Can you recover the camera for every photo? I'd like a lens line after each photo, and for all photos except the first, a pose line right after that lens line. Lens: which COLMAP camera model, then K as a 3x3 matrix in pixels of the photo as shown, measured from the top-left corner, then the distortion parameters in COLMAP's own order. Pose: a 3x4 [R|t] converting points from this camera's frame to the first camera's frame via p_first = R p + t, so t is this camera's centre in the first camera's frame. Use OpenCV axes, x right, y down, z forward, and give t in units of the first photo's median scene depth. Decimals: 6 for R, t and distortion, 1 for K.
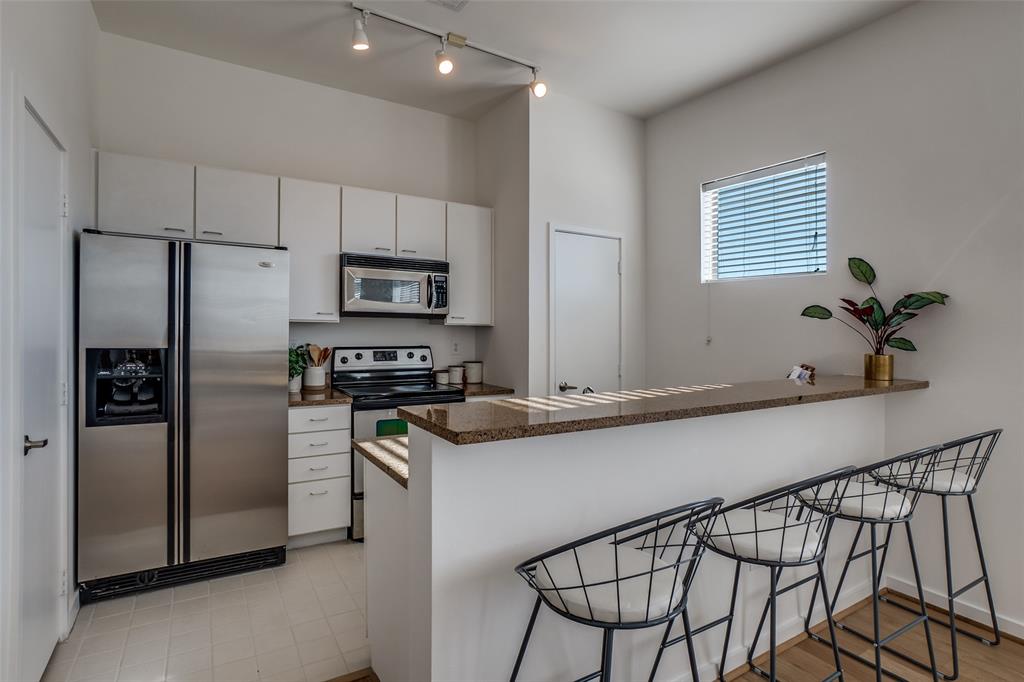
lens RADIAL K [[527.8, 0, 512.3], [0, 527.8, 321.6], [0, 0, 1]] dist [-0.000991, -0.000108]
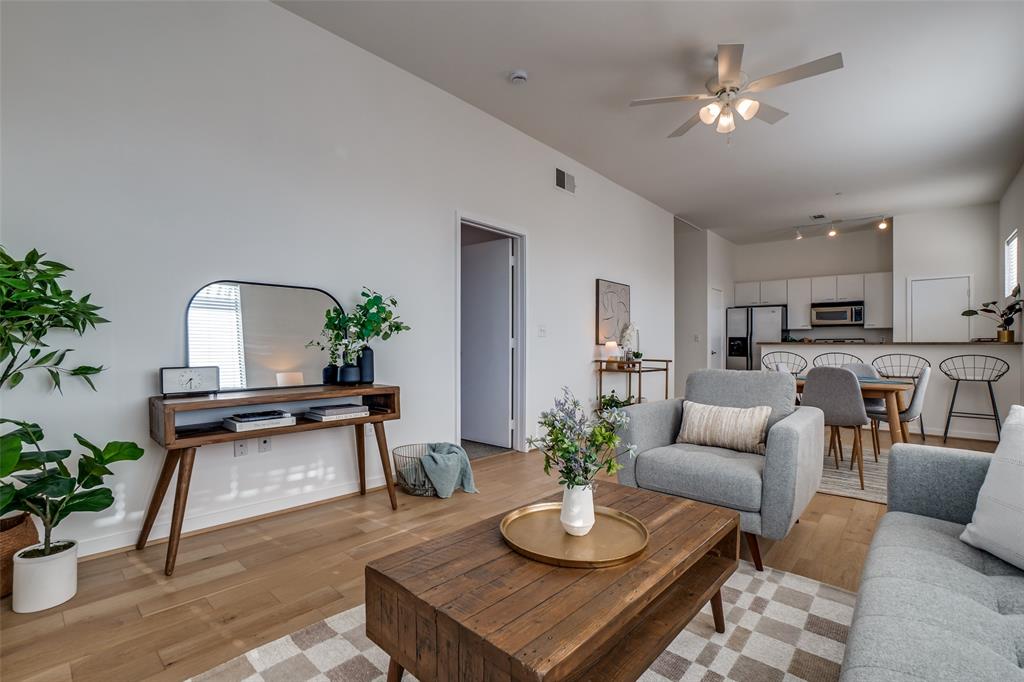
lens RADIAL K [[466.4, 0, 512.1], [0, 466.4, 351.3], [0, 0, 1]] dist [-0.000091, 0.000044]
pose [[0.269944, -0.001547, -0.962875, 1.432124], [0.005564, 0.999985, -0.000047, 0.098714], [0.962860, -0.005345, 0.269949, -1.024616]]
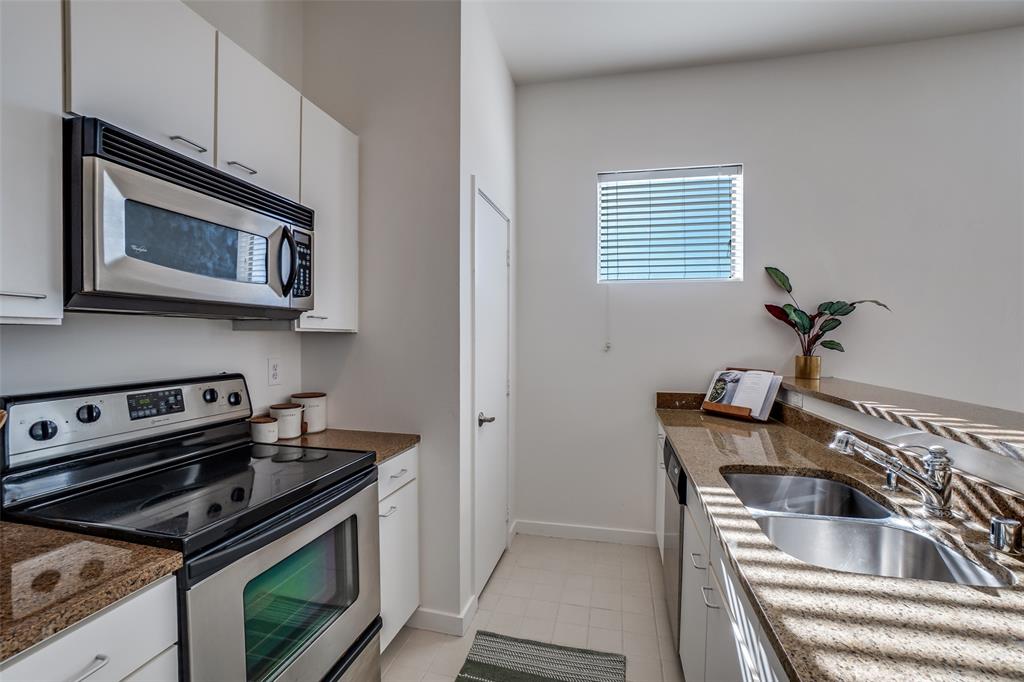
lens RADIAL K [[456.3, 0, 511.5], [0, 456.3, 335.1], [0, 0, 1]] dist [-0.026546, 0.000181]
pose [[0.708318, -0.011026, 0.705808, -0.297952], [-0.000772, 0.999865, 0.016395, 0.003149], [-0.705893, -0.012158, 0.708214, 0.552822]]
